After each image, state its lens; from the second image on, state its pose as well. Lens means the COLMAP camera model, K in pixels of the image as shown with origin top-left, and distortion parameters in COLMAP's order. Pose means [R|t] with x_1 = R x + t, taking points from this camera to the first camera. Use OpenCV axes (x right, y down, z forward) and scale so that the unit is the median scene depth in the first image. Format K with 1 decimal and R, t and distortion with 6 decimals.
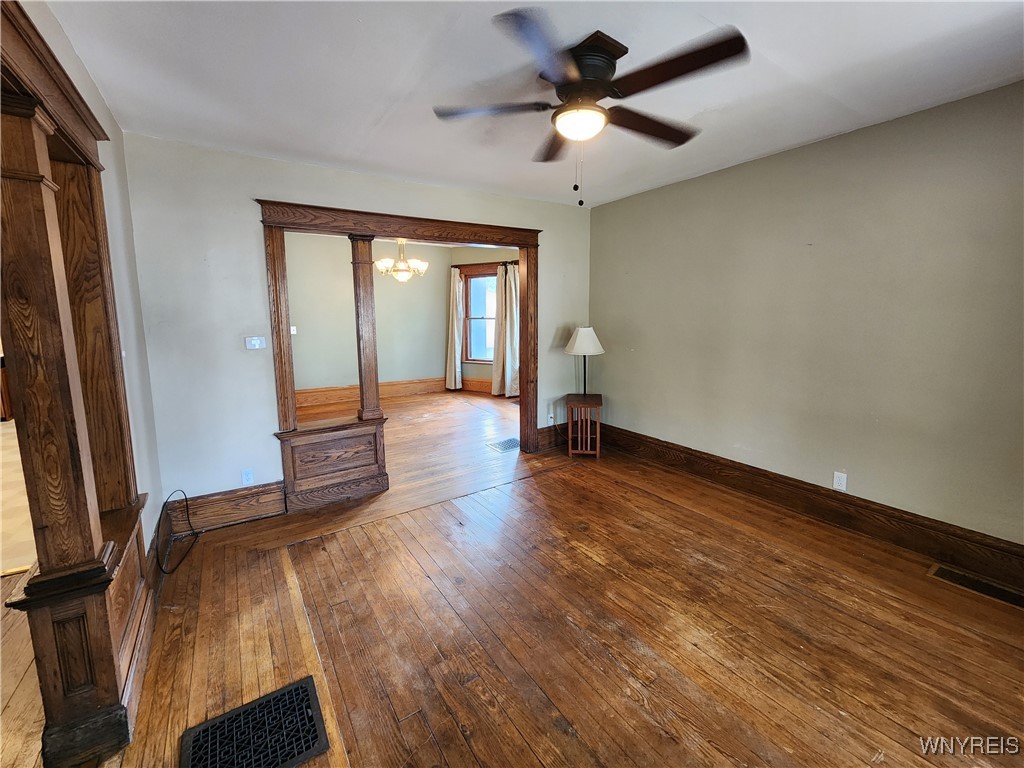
lens RADIAL K [[417.8, 0, 510.0], [0, 417.8, 369.7], [0, 0, 1]] dist [-0.001807, -0.000906]
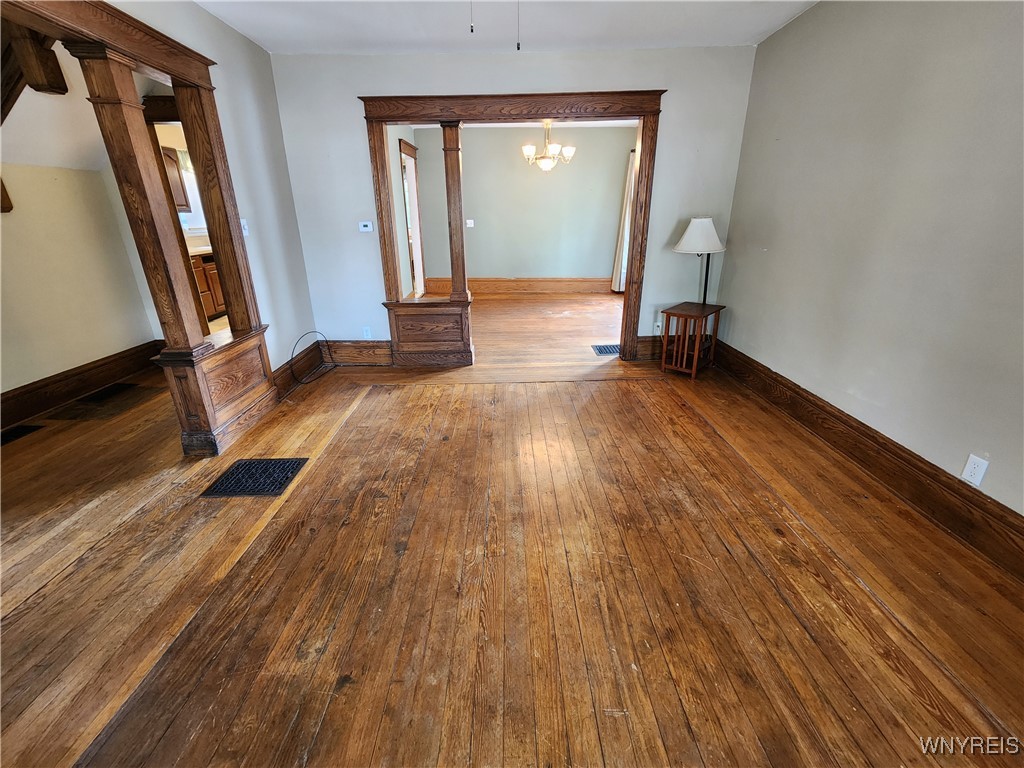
lens RADIAL K [[417.8, 0, 510.0], [0, 417.8, 369.7], [0, 0, 1]] dist [-0.001807, -0.000906]
pose [[0.842472, 0.186893, -0.505284, 0.437488], [-0.070207, 0.967988, 0.240978, 0.017506], [0.534146, -0.167542, 0.828624, 0.119239]]
